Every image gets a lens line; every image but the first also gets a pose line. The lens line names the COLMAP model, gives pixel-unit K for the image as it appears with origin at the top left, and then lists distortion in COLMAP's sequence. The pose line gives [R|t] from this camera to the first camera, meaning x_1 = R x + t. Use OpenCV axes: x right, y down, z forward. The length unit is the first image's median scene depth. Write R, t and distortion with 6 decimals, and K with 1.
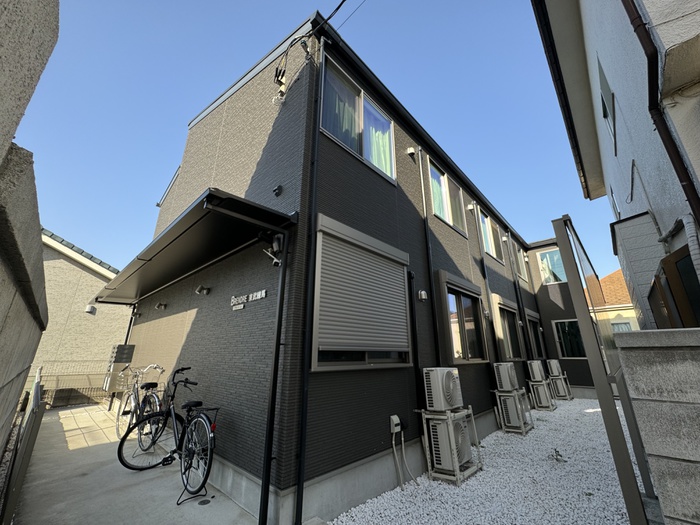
lens RADIAL K [[280.2, 0, 349.5], [0, 280.2, 261.9], [0, 0, 1]] dist [-0.003212, 0.000198]
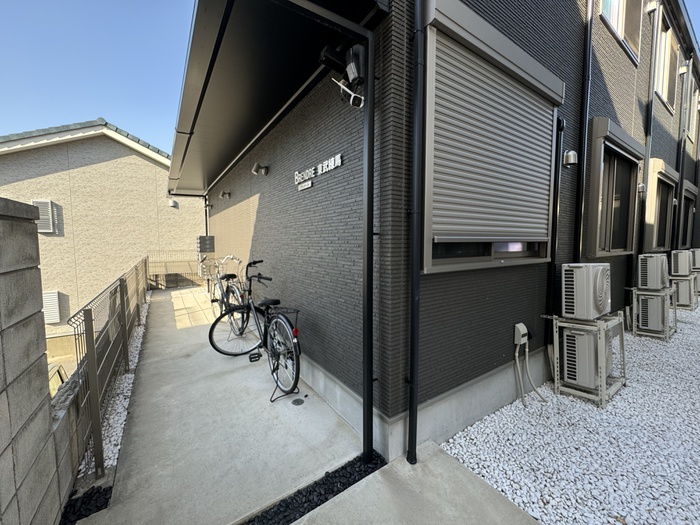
lens RADIAL K [[280.2, 0, 349.5], [0, 280.2, 261.9], [0, 0, 1]] dist [-0.003212, 0.000198]
pose [[0.975340, 0.010775, -0.220443, -0.124302], [0.073786, 0.925418, 0.371694, 0.085684], [0.208006, -0.378794, 0.901803, 0.299449]]
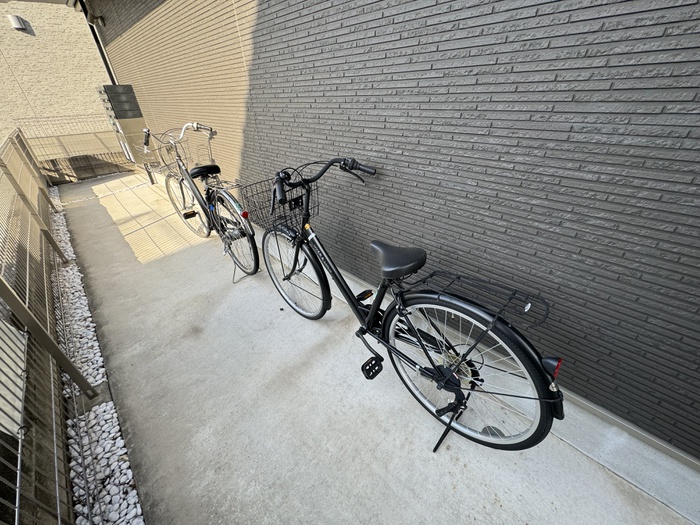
lens RADIAL K [[280.2, 0, 349.5], [0, 280.2, 261.9], [0, 0, 1]] dist [-0.003212, 0.000198]
pose [[0.998686, -0.011119, -0.050020, -0.578620], [0.045349, 0.646272, 0.761759, 0.228057], [0.023857, -0.763026, 0.645927, 0.714052]]
